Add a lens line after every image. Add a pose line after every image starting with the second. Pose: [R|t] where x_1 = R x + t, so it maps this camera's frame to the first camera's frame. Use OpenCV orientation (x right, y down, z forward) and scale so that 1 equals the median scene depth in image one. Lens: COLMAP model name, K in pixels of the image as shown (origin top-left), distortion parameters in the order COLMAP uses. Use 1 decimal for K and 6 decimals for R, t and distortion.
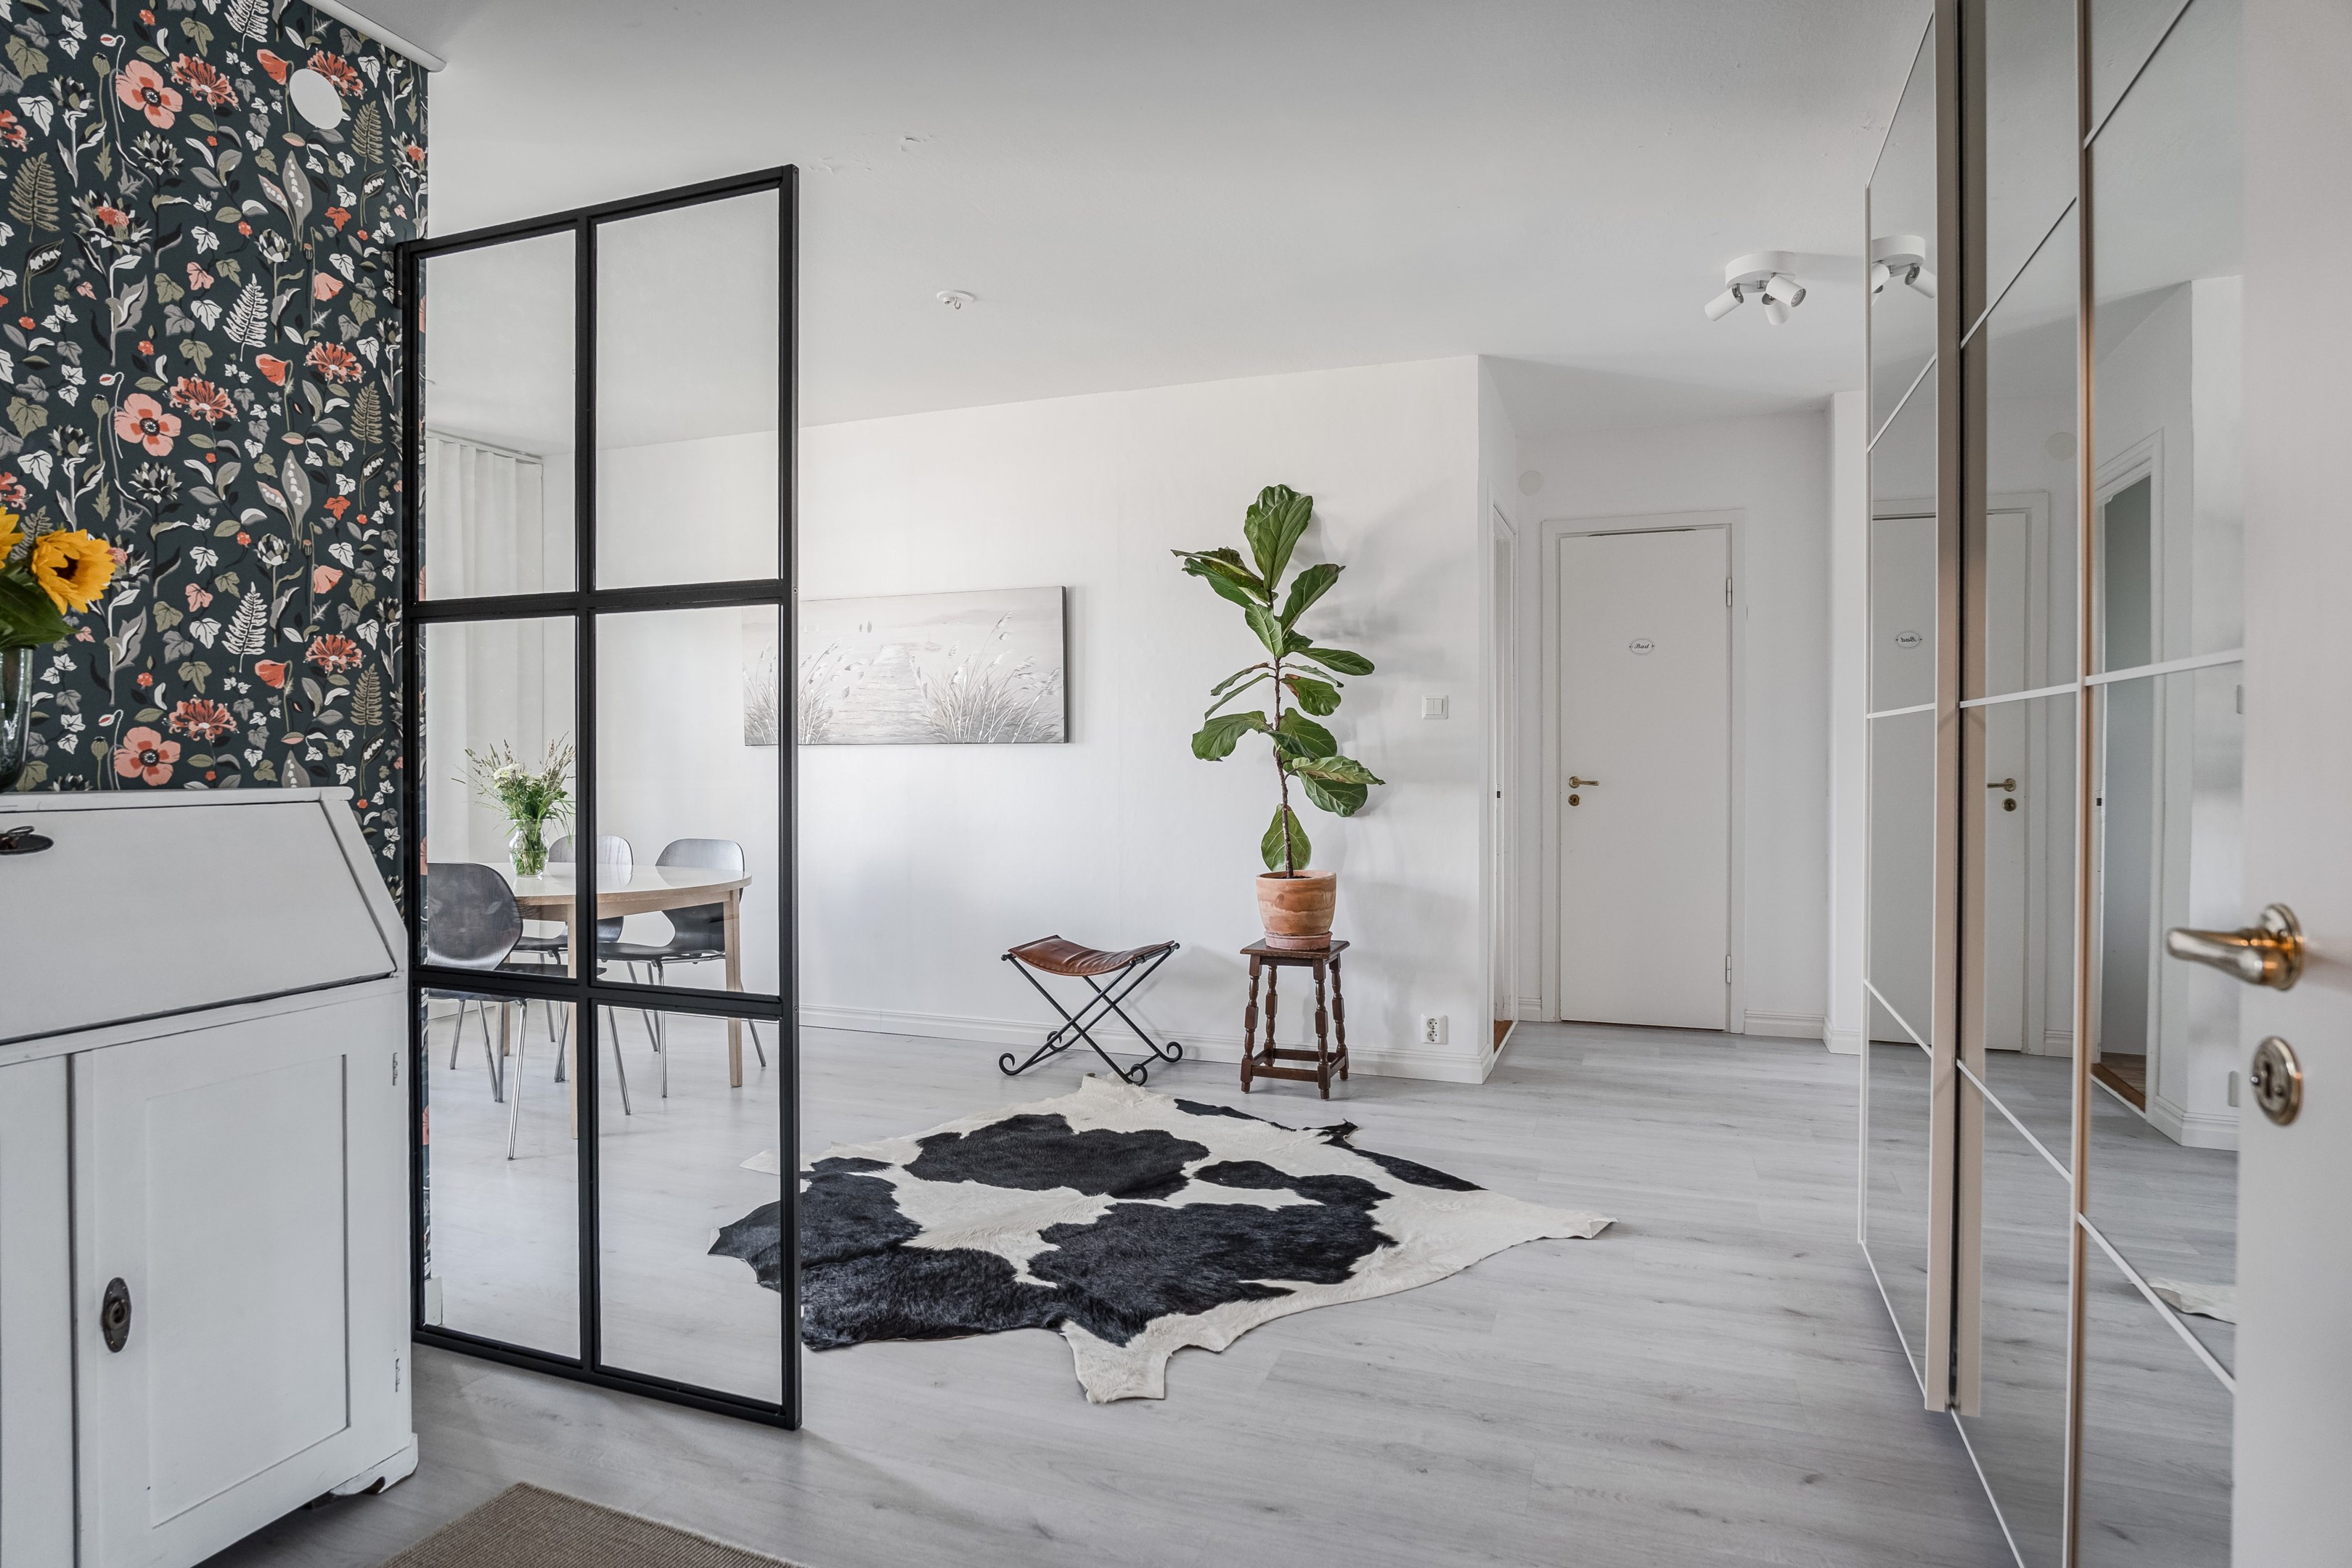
lens RADIAL K [[1330.0, 0, 1172.7], [0, 1330.0, 781.8], [0, 0, 1]] dist [-0.006885, -0.001416]
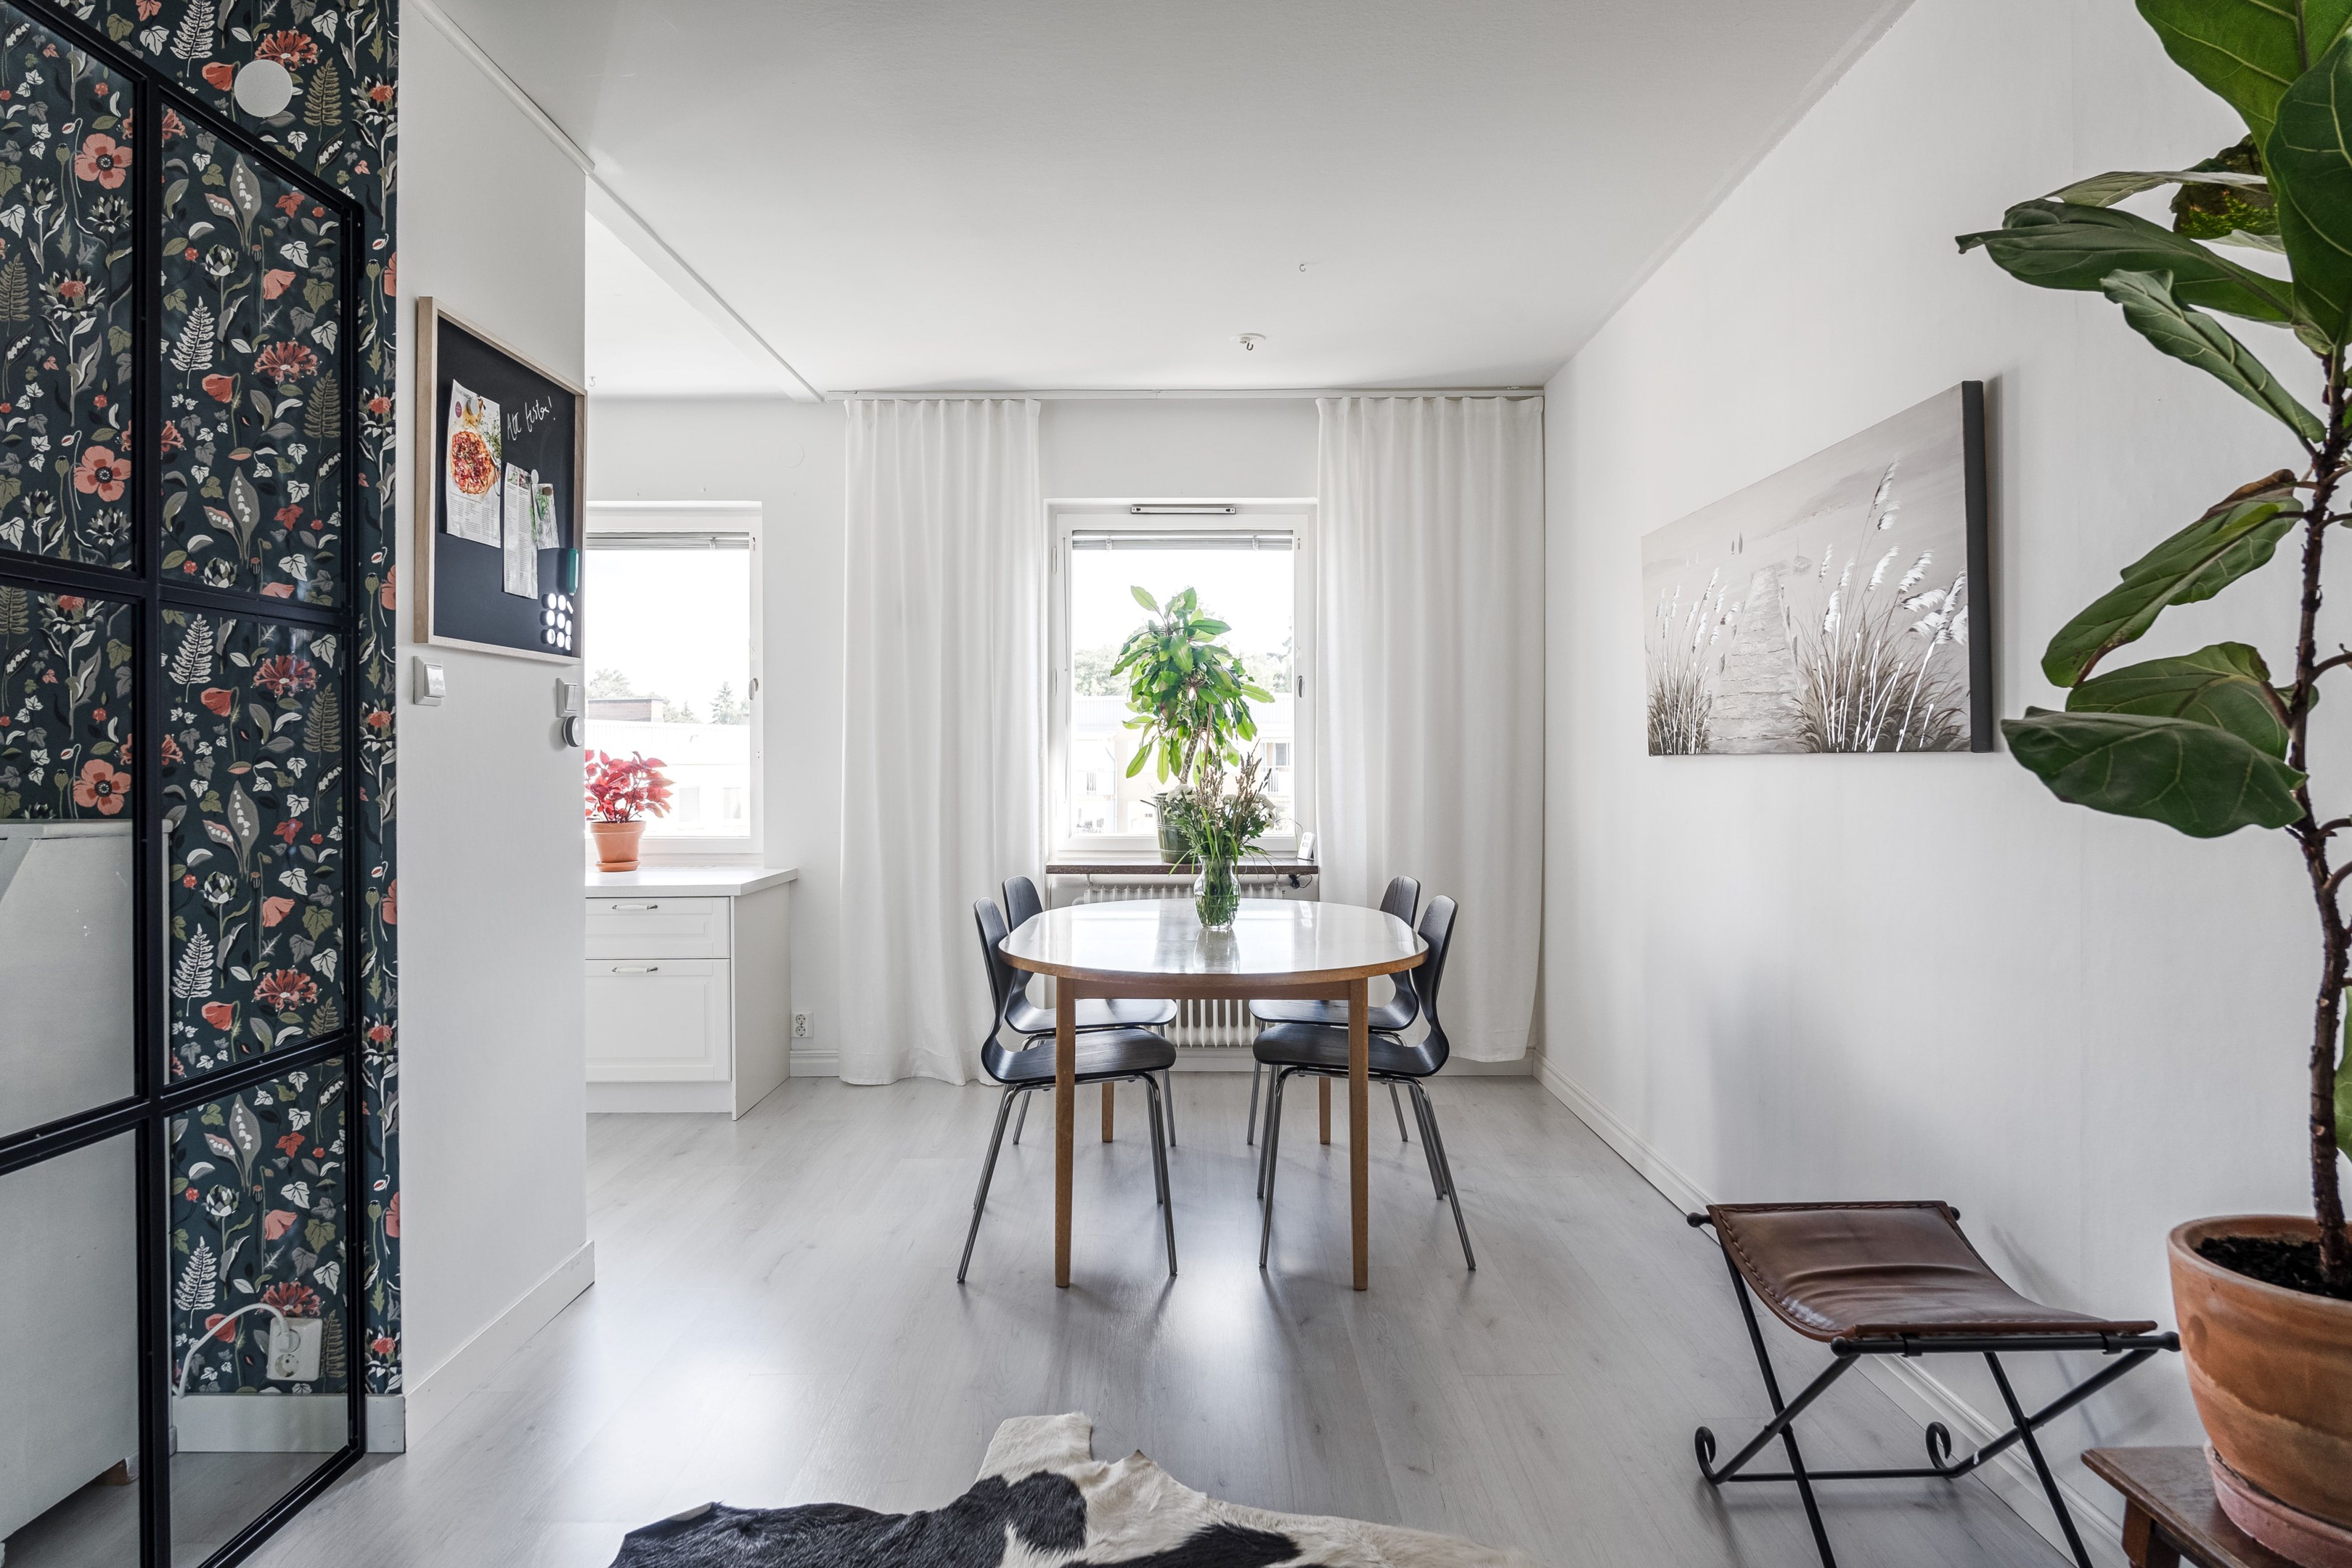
lens RADIAL K [[1330.0, 0, 1178.2], [0, 1330.0, 764.8], [0, 0, 1]] dist [-0.006885, -0.001416]
pose [[0.350709, 0.004113, -0.936475, 0.468861], [-0.014713, 0.999891, -0.001118, -0.044124], [0.936369, 0.014170, 0.350732, 1.302716]]
